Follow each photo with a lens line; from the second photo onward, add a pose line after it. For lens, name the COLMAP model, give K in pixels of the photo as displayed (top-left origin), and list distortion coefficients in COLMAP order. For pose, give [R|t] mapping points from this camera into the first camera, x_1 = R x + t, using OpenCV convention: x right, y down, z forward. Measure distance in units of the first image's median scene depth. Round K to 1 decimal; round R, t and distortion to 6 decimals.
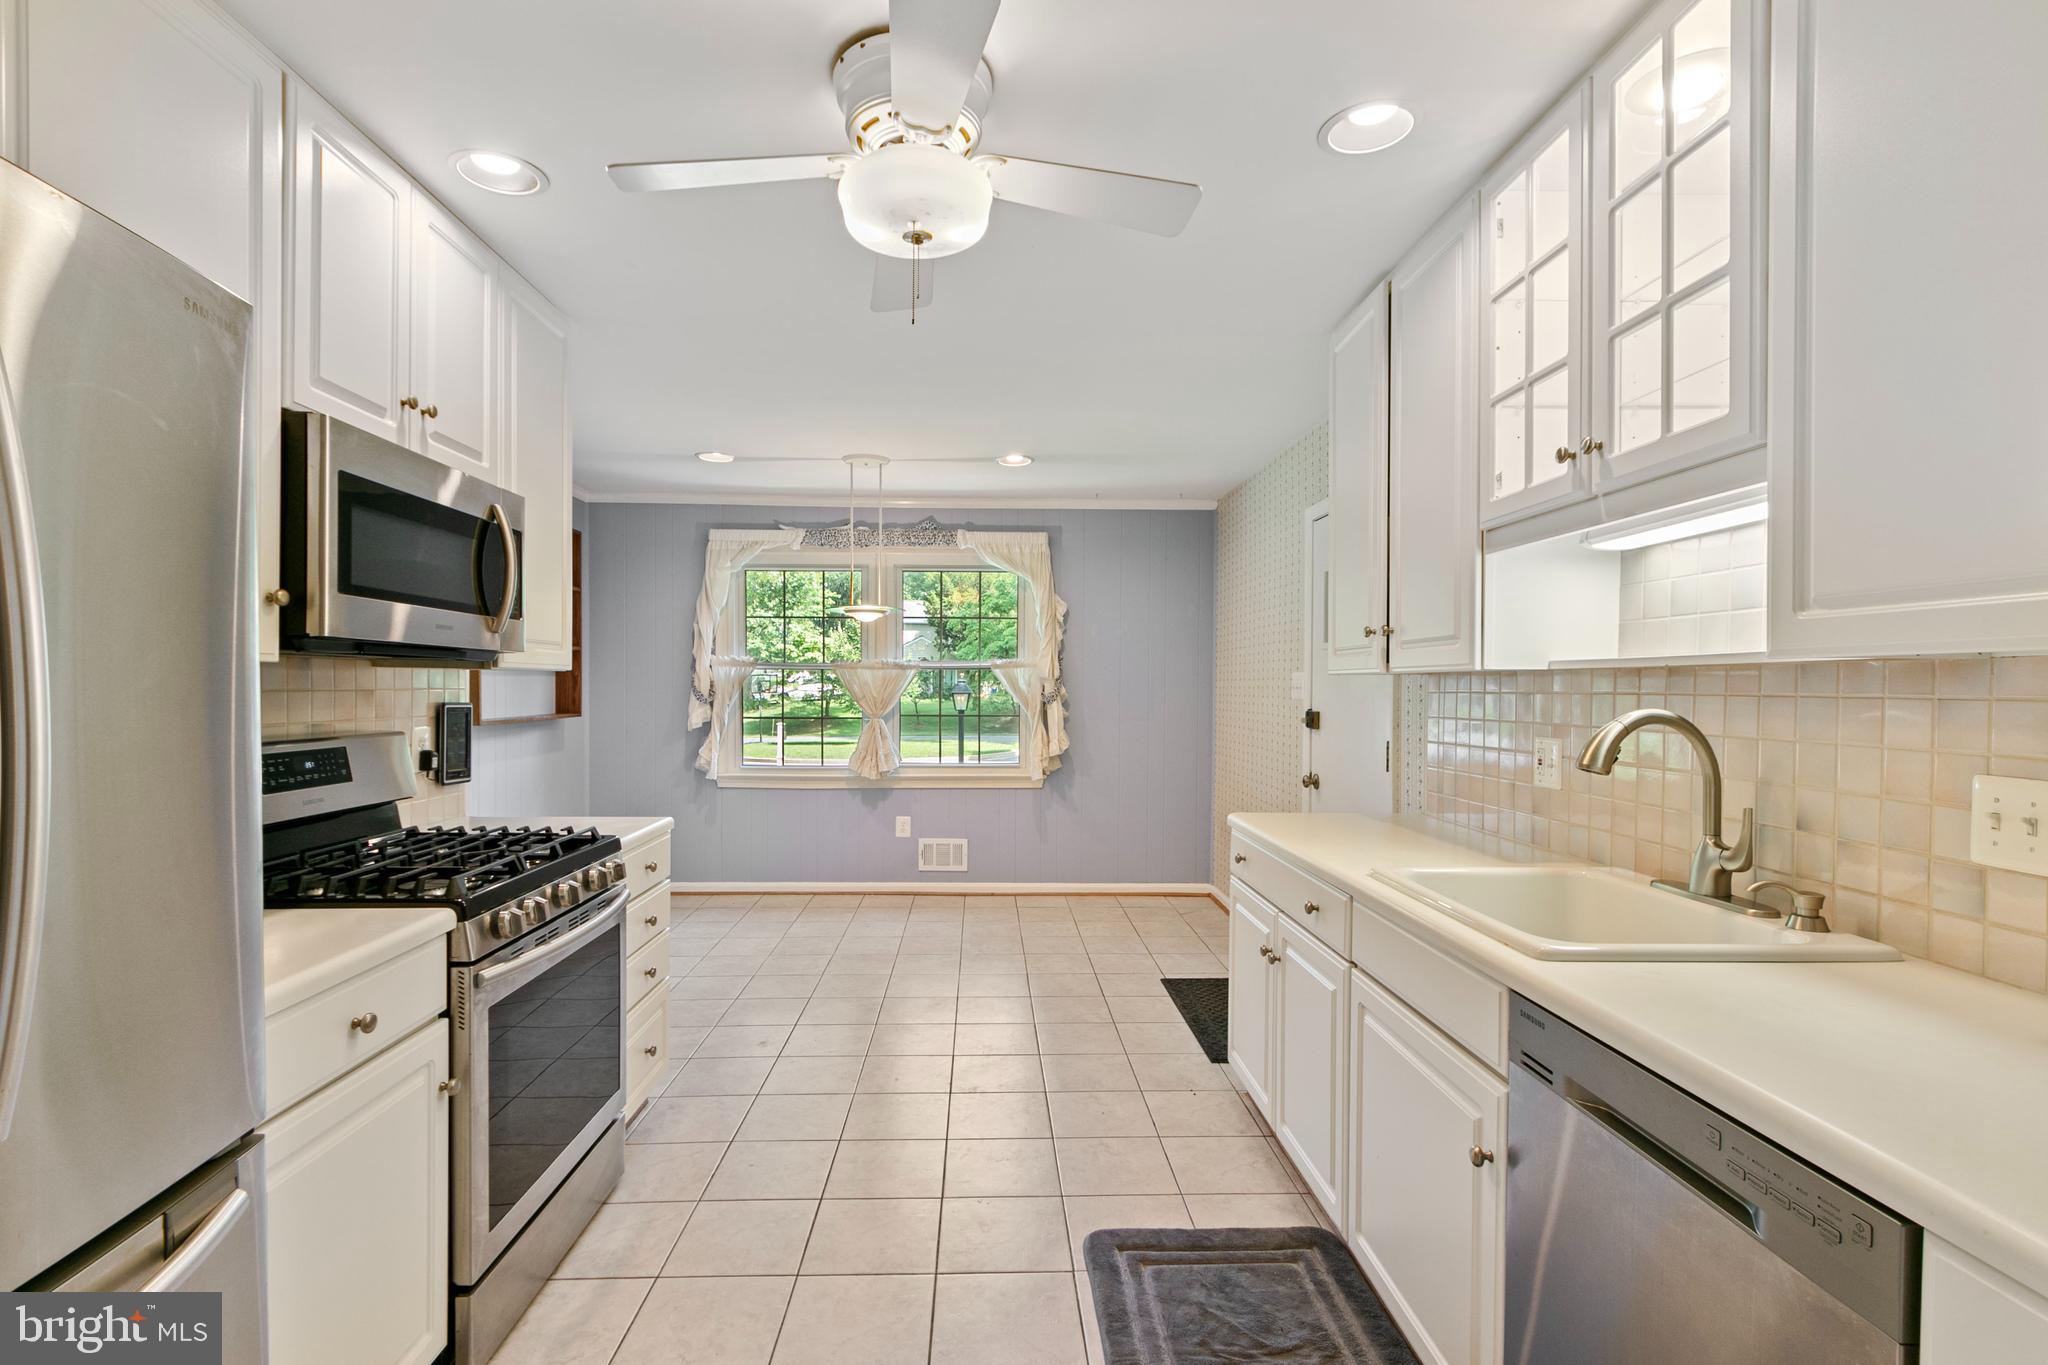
lens RADIAL K [[940.4, 0, 1026.9], [0, 940.4, 701.1], [0, 0, 1]] dist [0.002717, -0.001668]
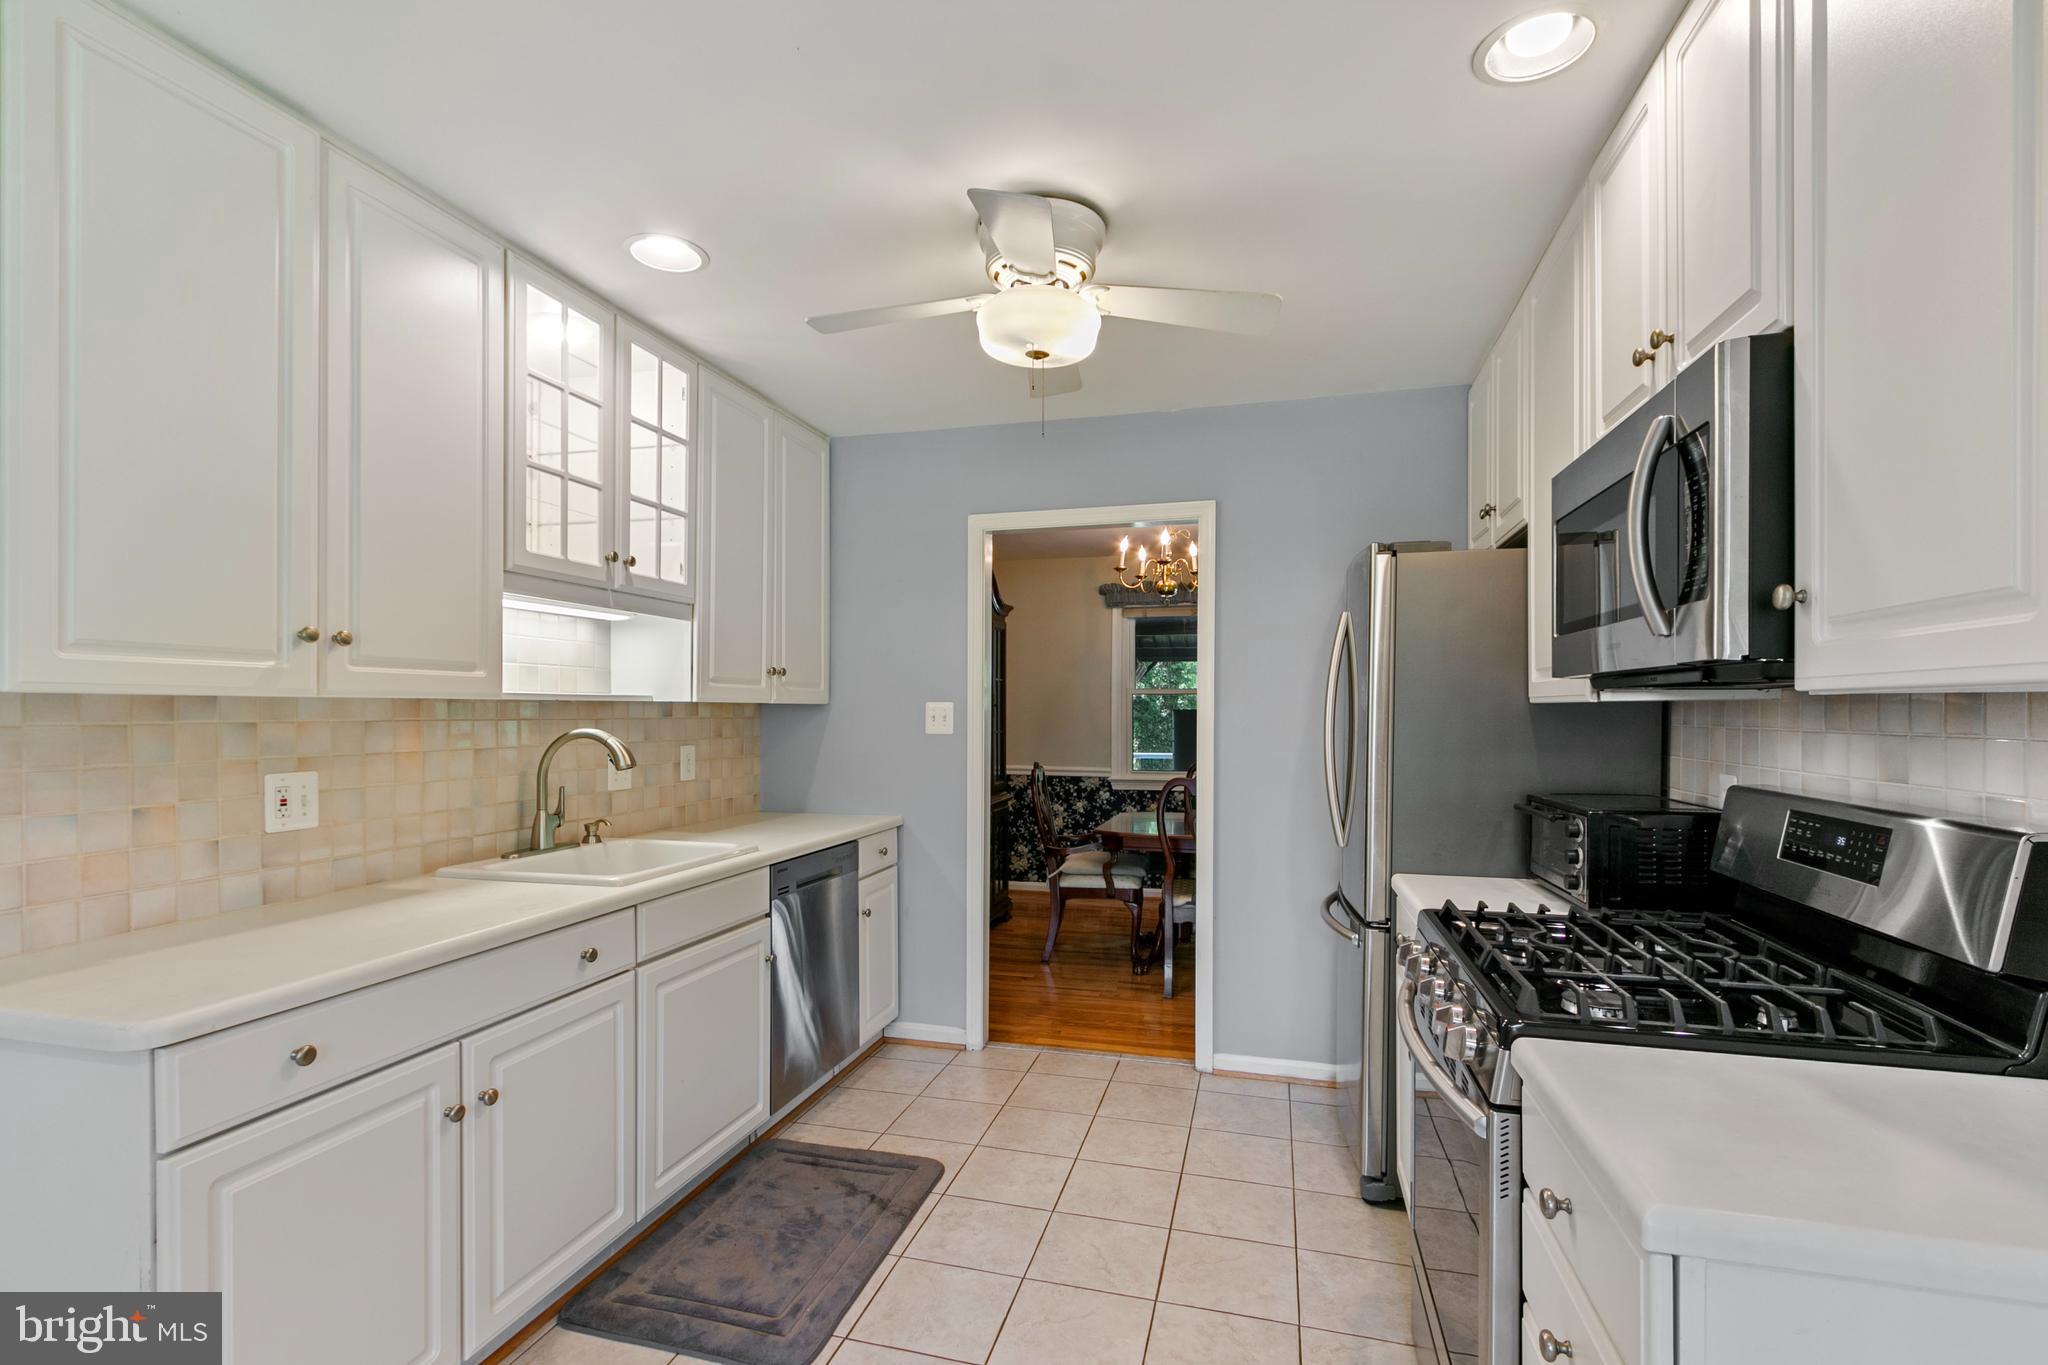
lens RADIAL K [[940.4, 0, 1015.4], [0, 940.4, 712.6], [0, 0, 1]] dist [0.002717, -0.001668]
pose [[-0.950289, -0.006424, 0.311304, -0.398310], [-0.000371, 0.999810, 0.019501, -0.038631], [-0.311370, 0.018416, -0.950110, 1.815254]]
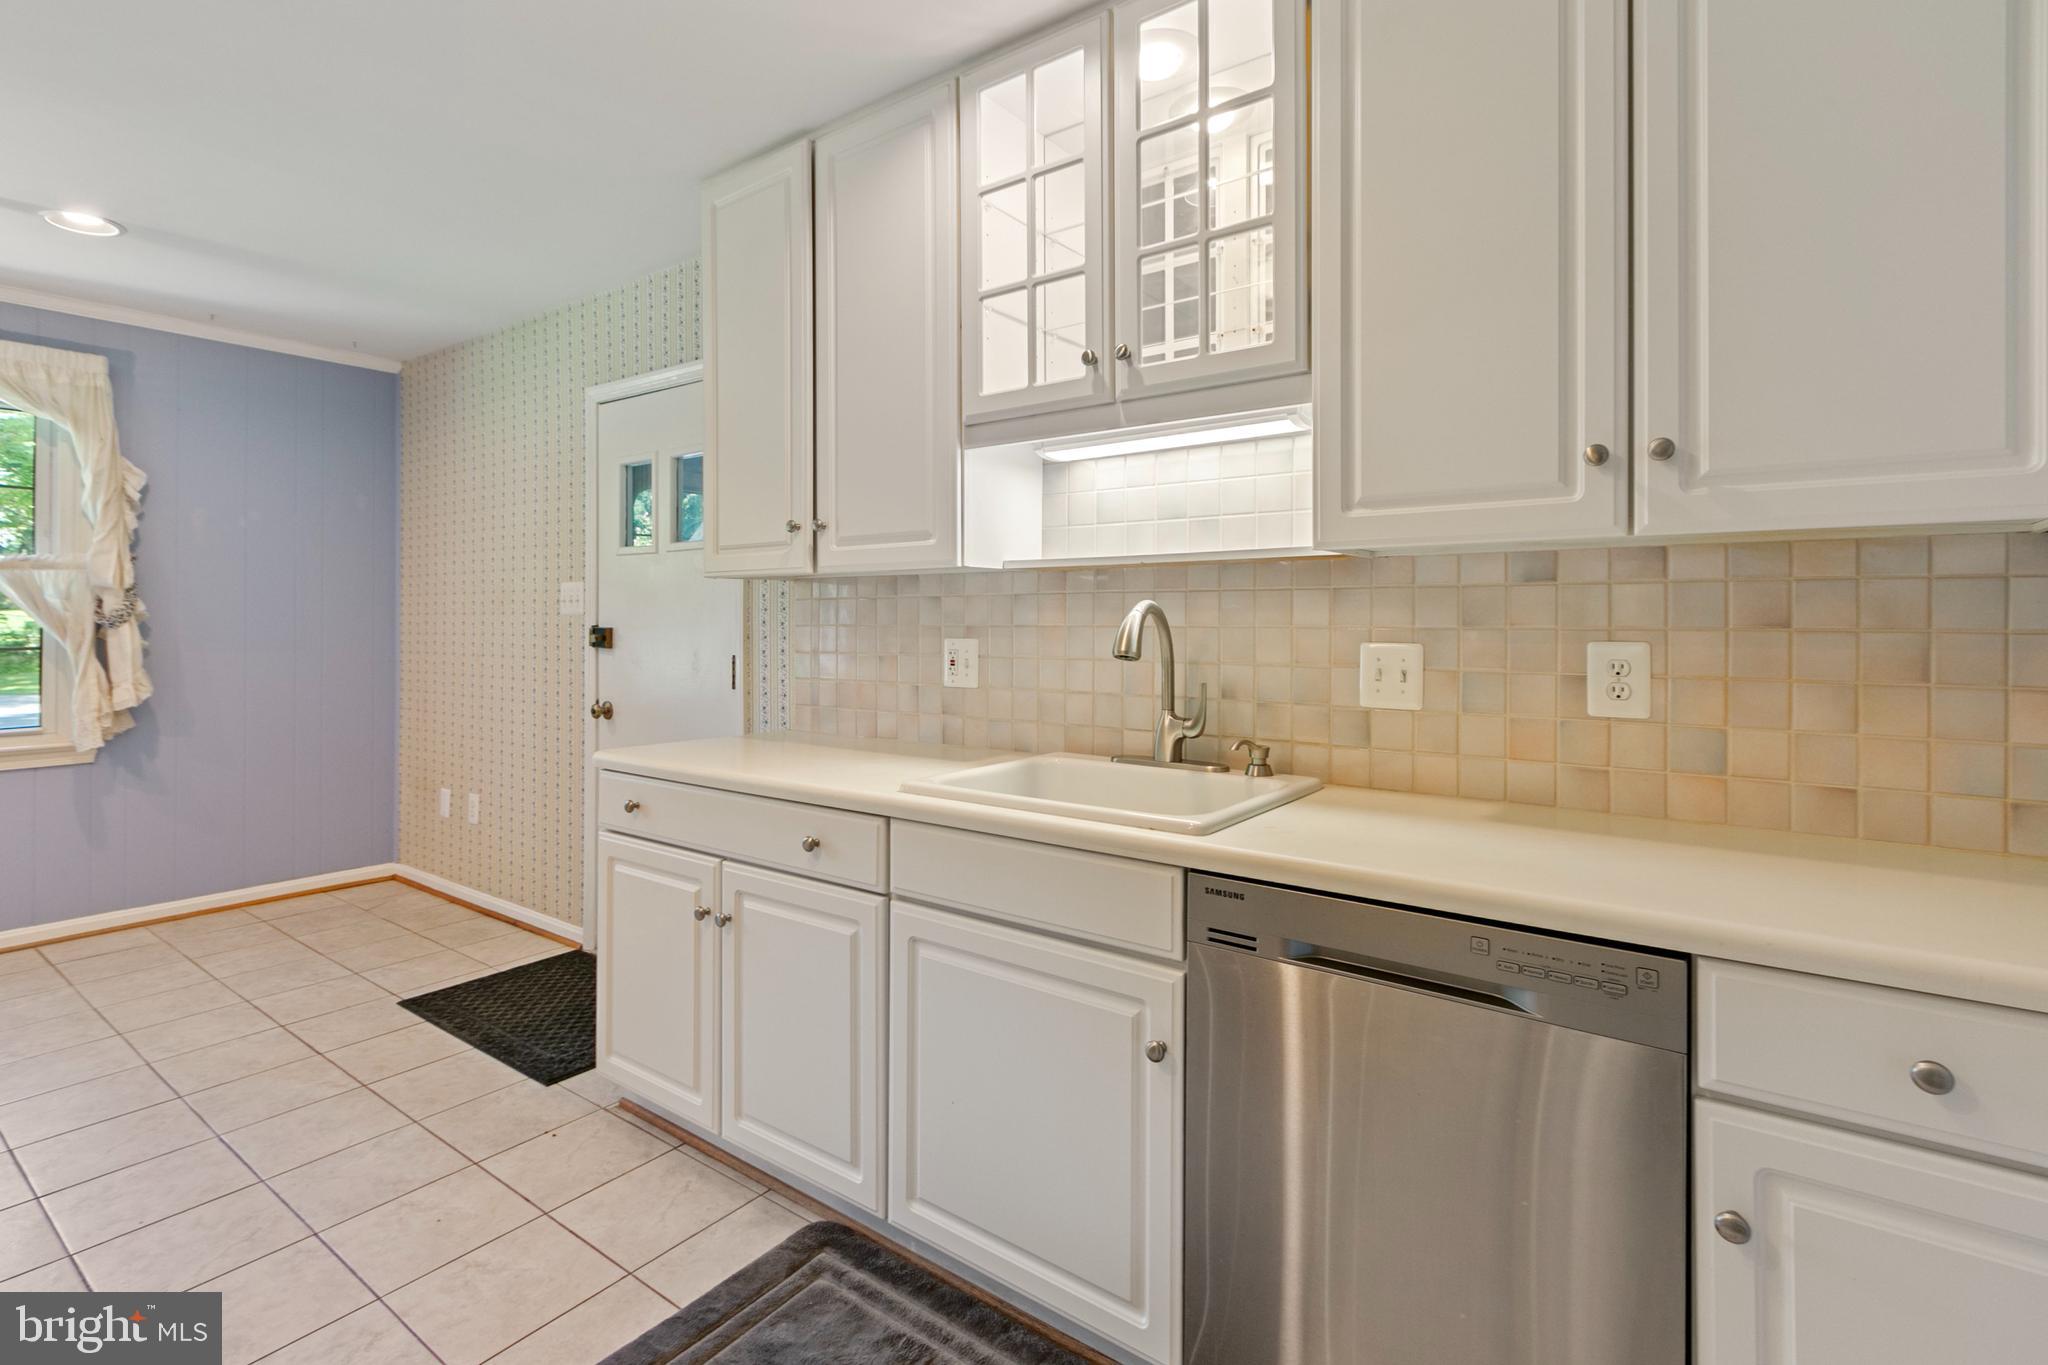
lens RADIAL K [[940.4, 0, 1017.0], [0, 940.4, 622.3], [0, 0, 1]] dist [0.002717, -0.001668]
pose [[0.621423, -0.003856, 0.783465, -0.248235], [0.014680, 0.999870, -0.006723, 0.032100], [-0.783337, 0.015679, 0.621399, 0.344064]]
